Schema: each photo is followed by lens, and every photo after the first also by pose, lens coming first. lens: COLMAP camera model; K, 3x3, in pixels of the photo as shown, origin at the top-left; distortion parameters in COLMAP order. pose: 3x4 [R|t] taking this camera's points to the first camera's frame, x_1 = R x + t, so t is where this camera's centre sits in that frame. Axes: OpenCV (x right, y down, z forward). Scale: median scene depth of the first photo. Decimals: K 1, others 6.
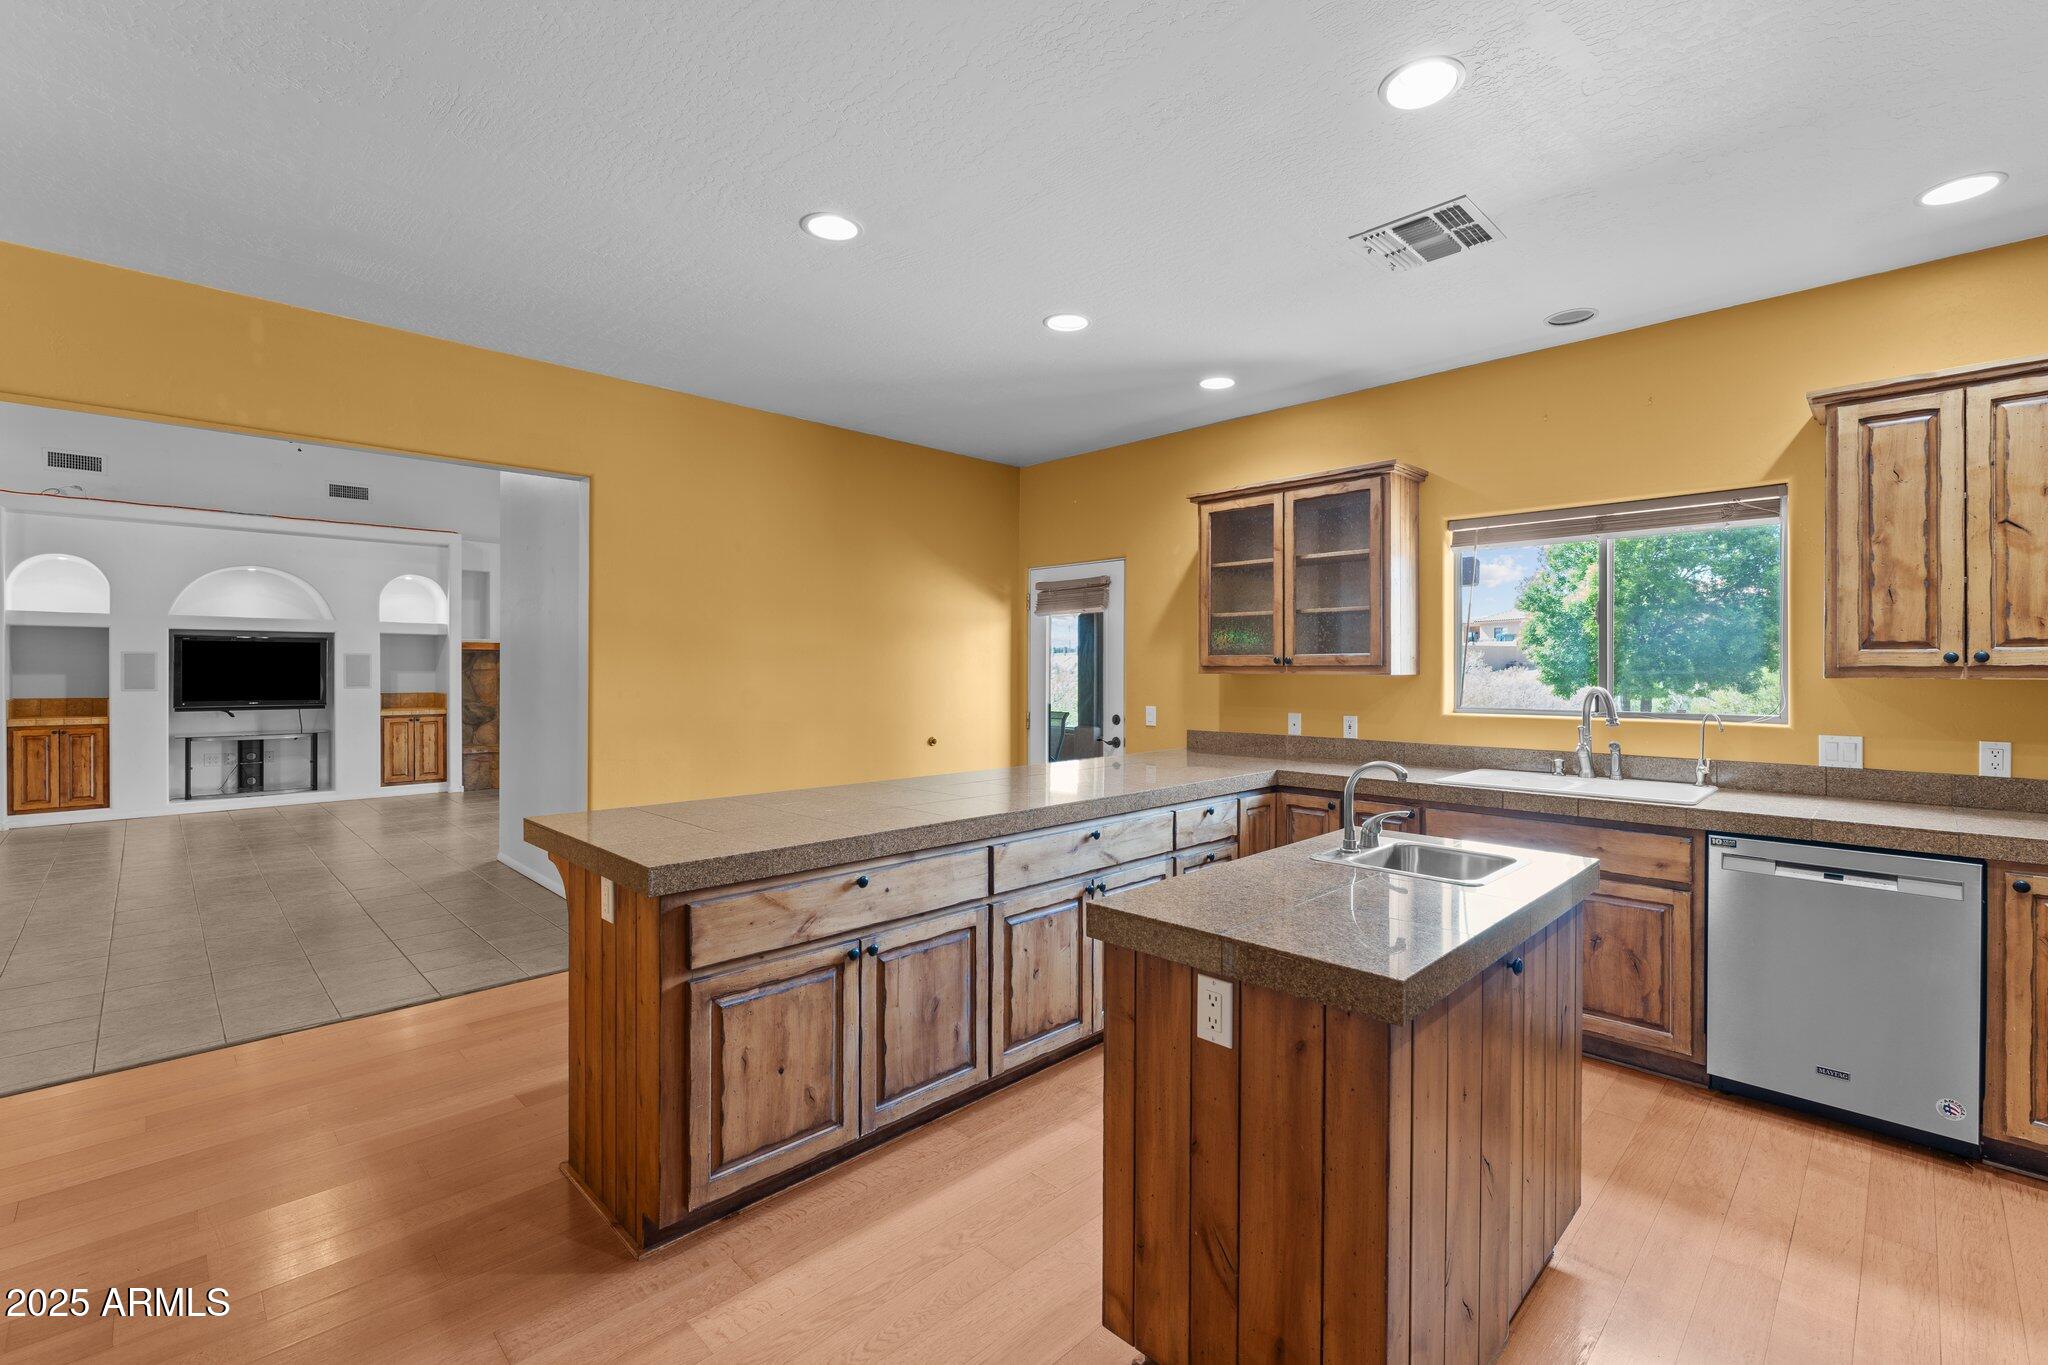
lens RADIAL K [[878.3, 0, 1040.3], [0, 878.3, 668.6], [0, 0, 1]] dist [-0.000087, -0.000905]
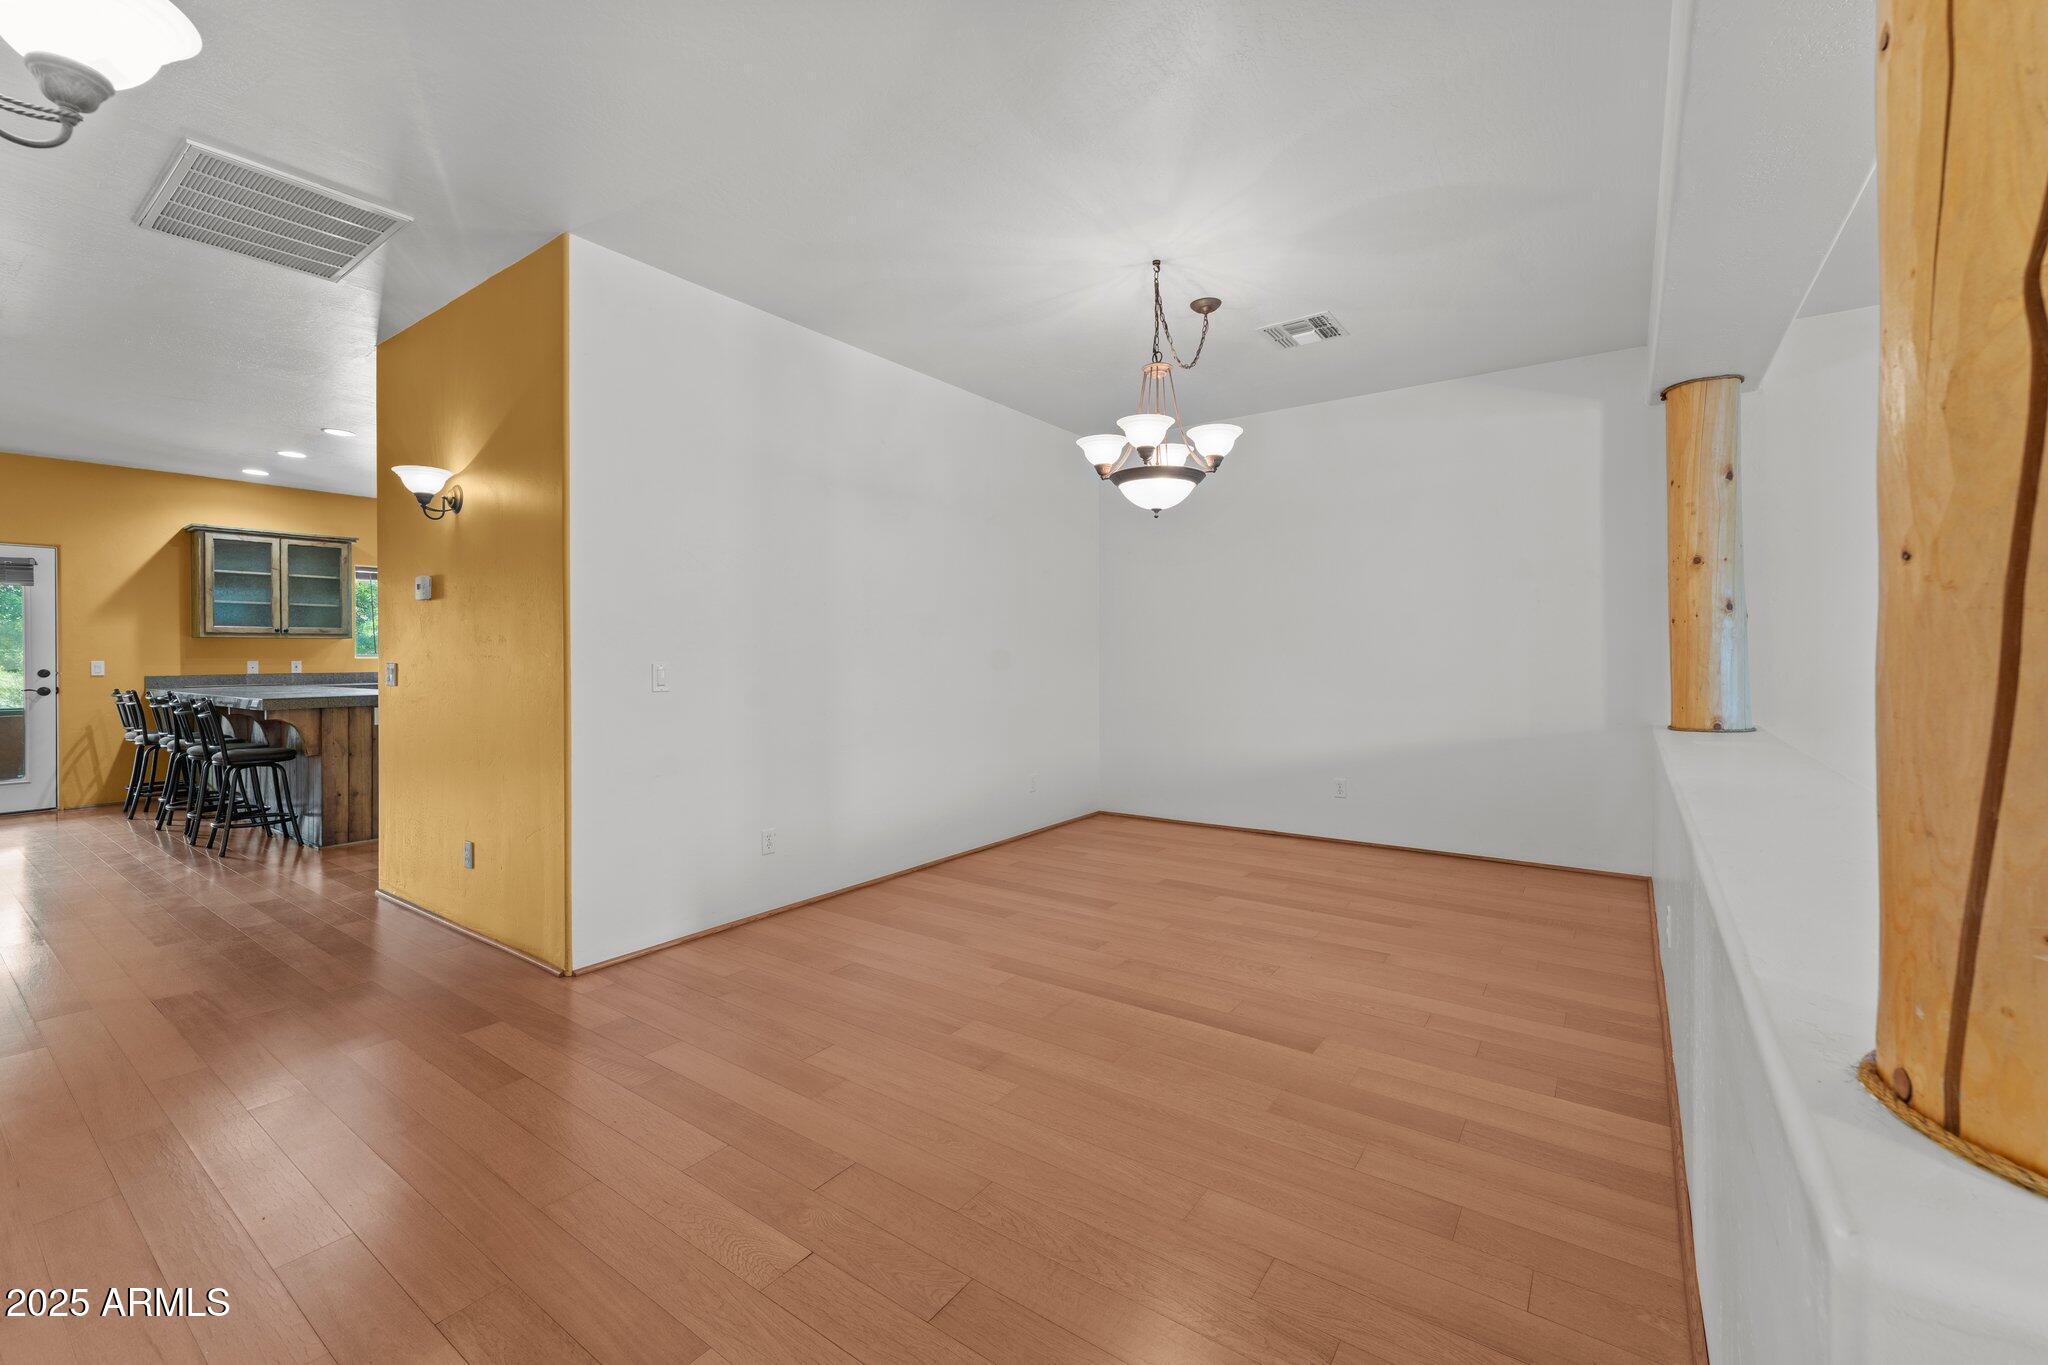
lens RADIAL K [[826.9, 0, 1030.5], [0, 826.9, 652.6], [0, 0, 1]] dist [0.000832, 0.001144]
pose [[-0.139858, 0.002598, 0.990168, -1.667380], [0.005894, 0.999981, -0.001791, 0.049975], [-0.990154, 0.005585, -0.139871, -0.310854]]
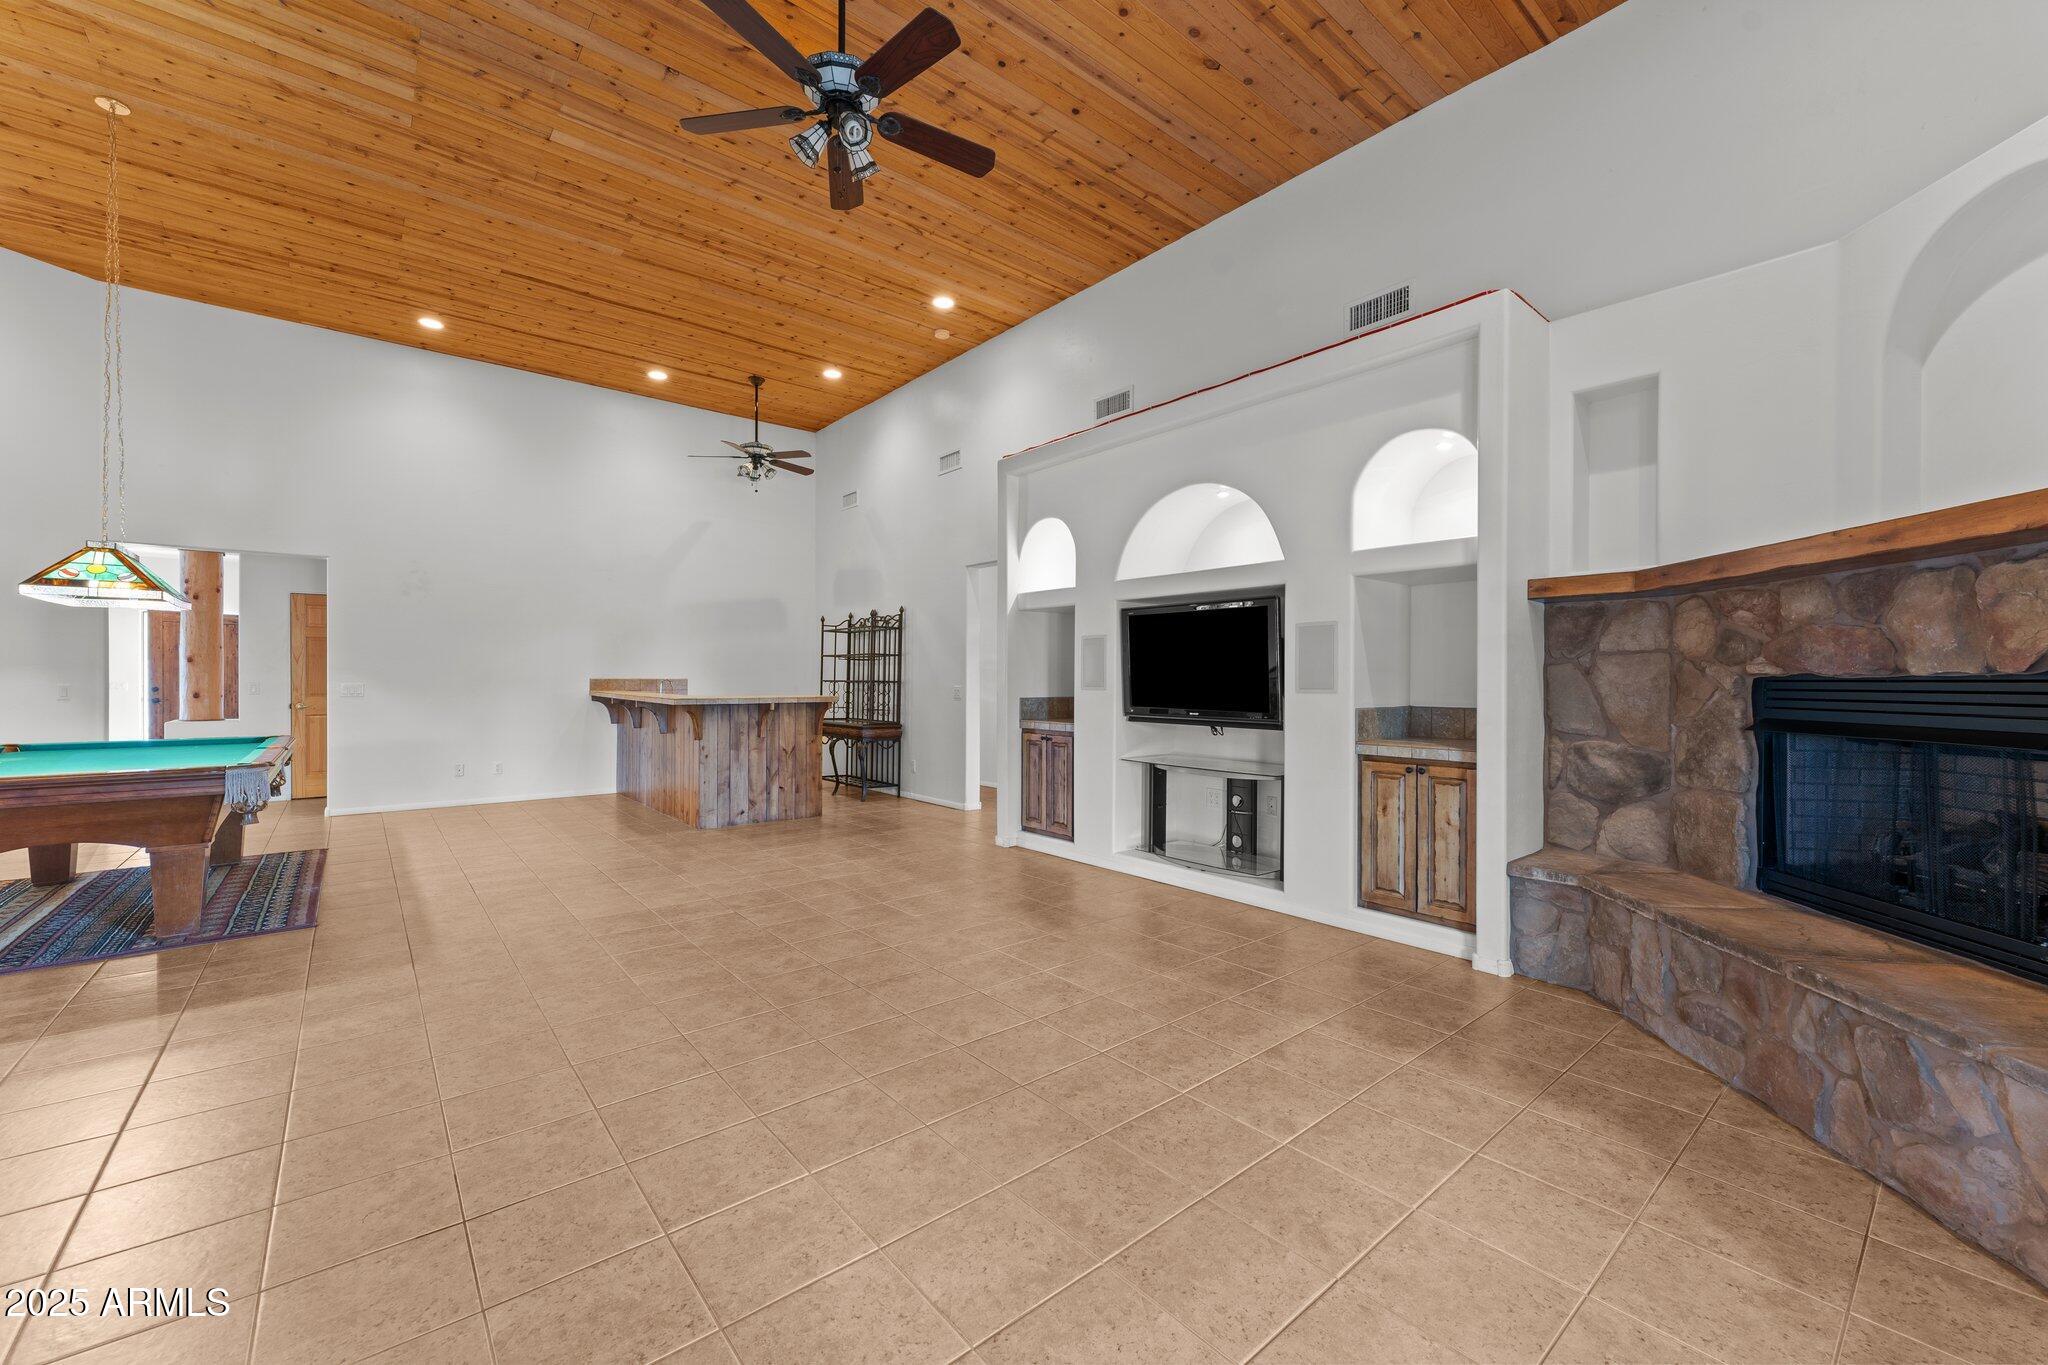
lens RADIAL K [[826.9, 0, 1019.8], [0, 826.9, 685.8], [0, 0, 1]] dist [0.000832, 0.001144]
pose [[-0.139114, 0.002248, -0.990274, -0.653683], [-0.005403, 0.999981, 0.003029, 0.038454], [0.990262, 0.005772, -0.139099, 1.970019]]
